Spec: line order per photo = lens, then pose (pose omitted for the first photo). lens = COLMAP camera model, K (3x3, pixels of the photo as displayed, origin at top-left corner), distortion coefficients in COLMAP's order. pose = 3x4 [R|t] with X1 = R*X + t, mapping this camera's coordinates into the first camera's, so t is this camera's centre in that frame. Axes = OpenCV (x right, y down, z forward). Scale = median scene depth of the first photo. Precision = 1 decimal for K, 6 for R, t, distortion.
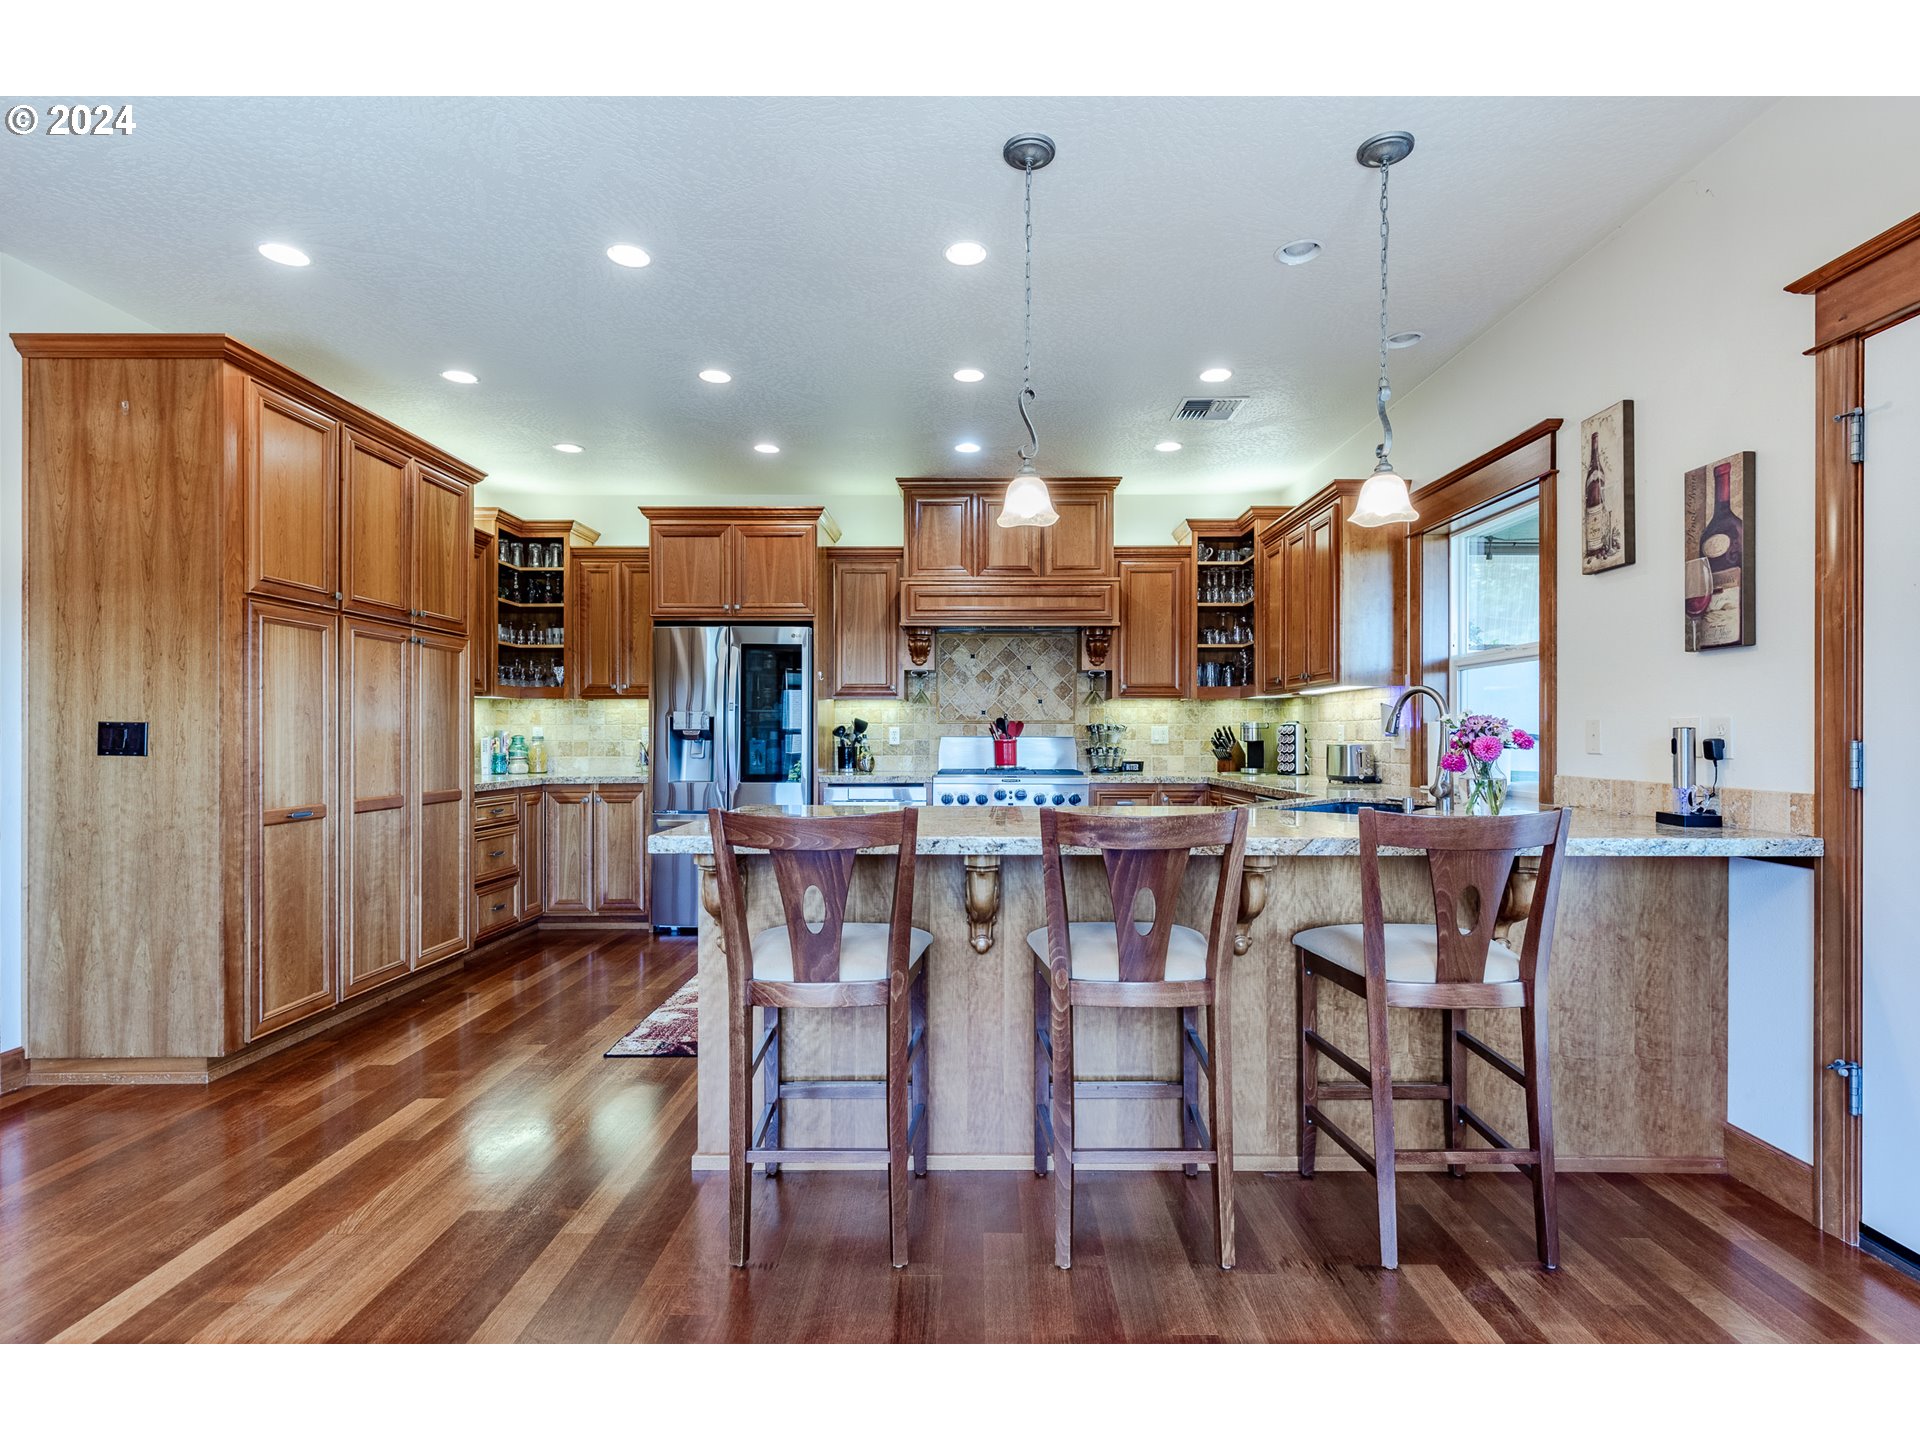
lens RADIAL K [[917.7, 0, 982.5], [0, 917.7, 734.1], [0, 0, 1]] dist [0.007421, 0.000231]
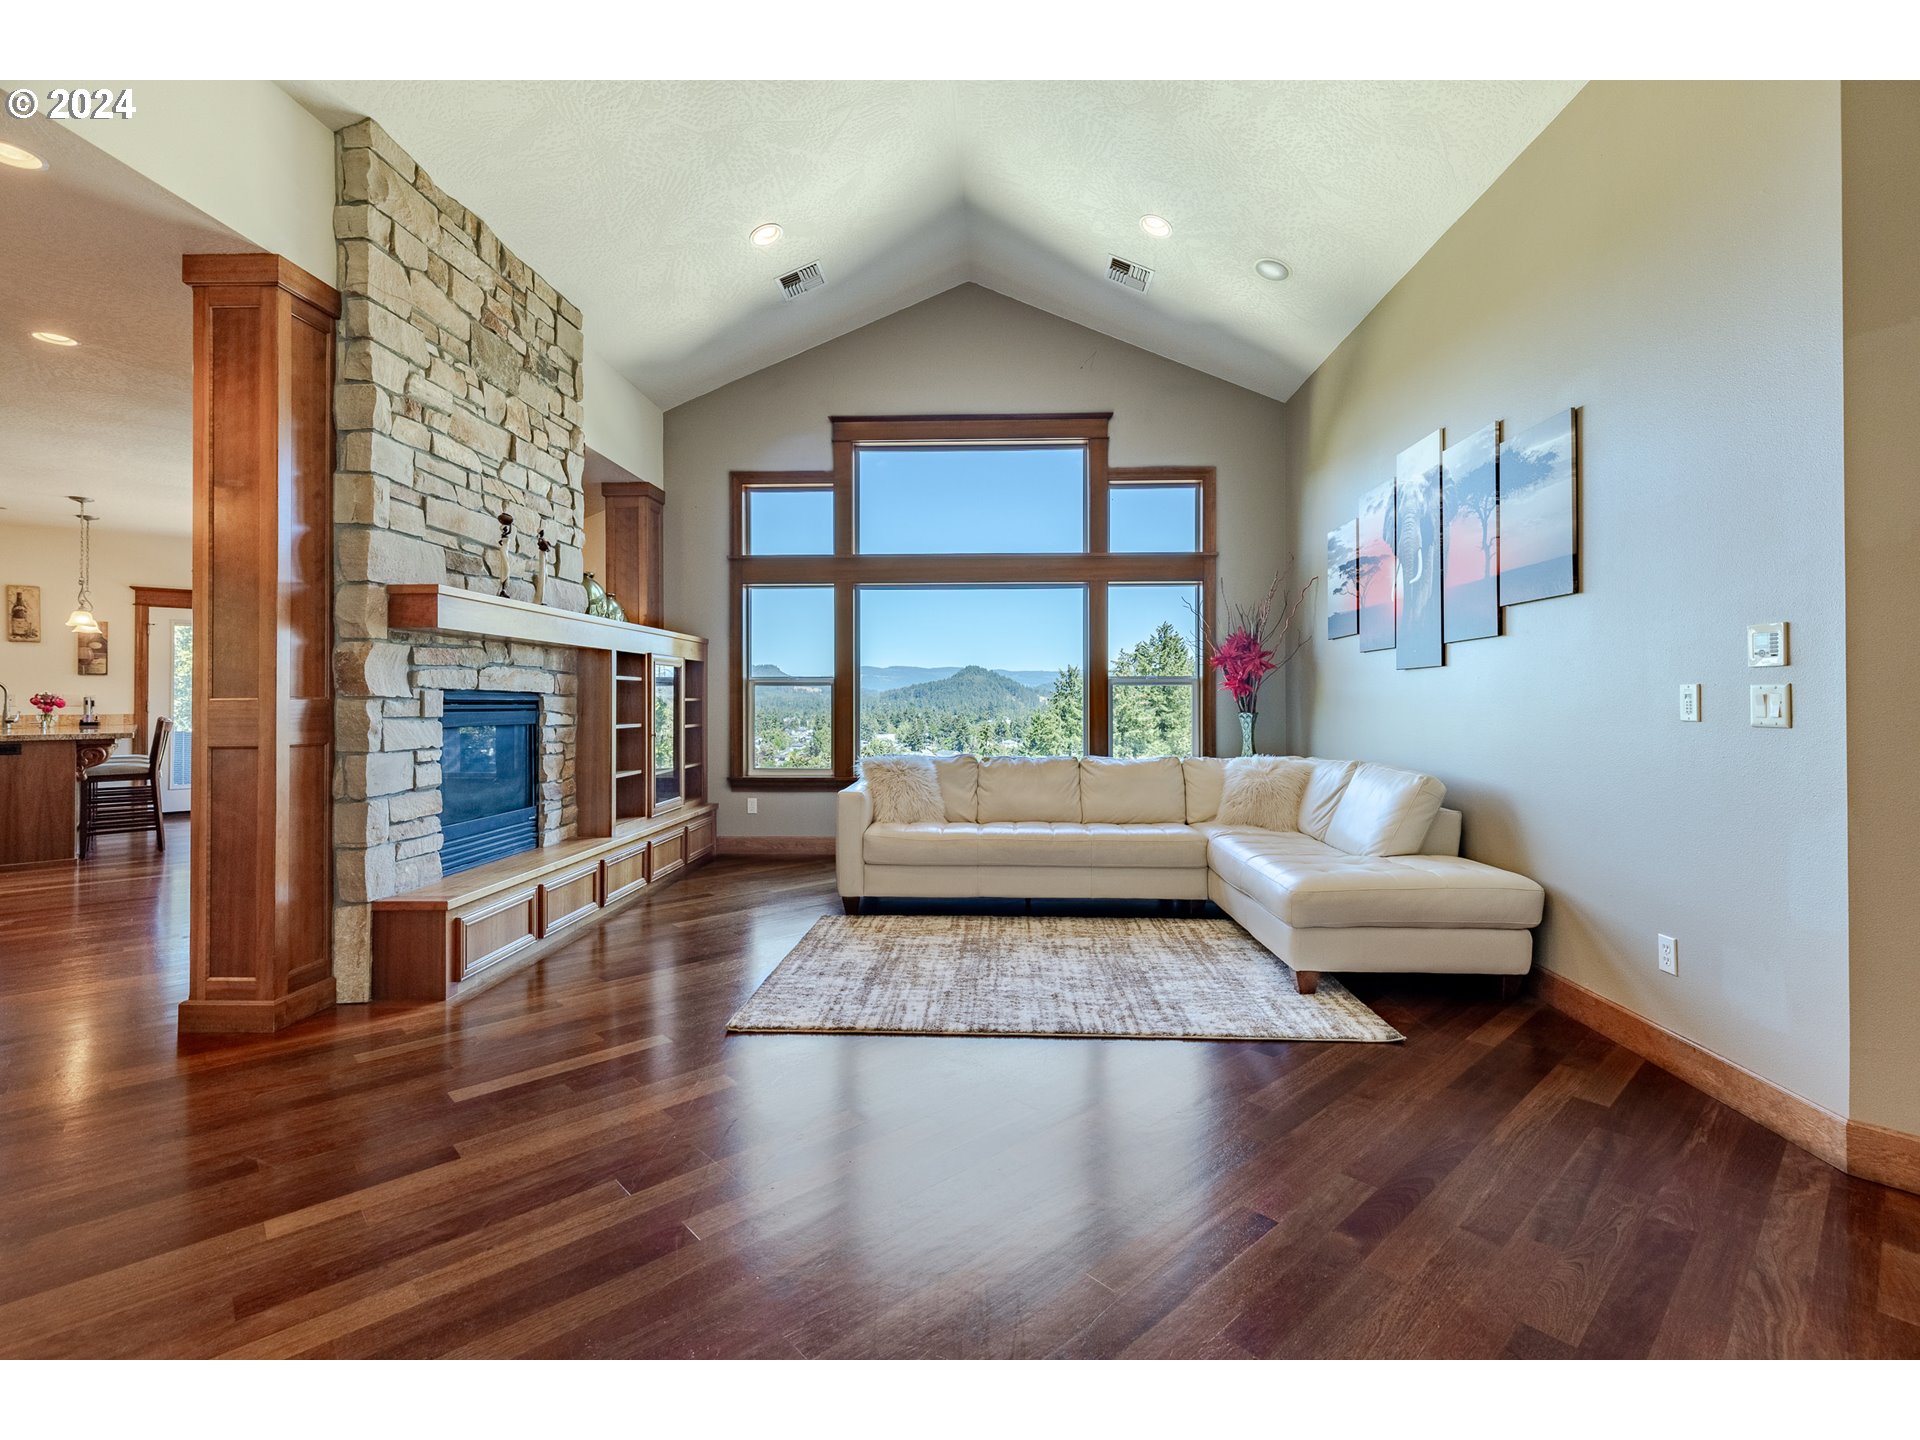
lens RADIAL K [[871.2, 0, 963.8], [0, 871.2, 685.6], [0, 0, 1]] dist [0.003419, 0.000215]
pose [[-0.681382, 0.012140, 0.731828, -1.783707], [0.004951, 0.999916, -0.011979, 0.001939], [-0.731912, -0.004539, -0.681384, 0.388878]]
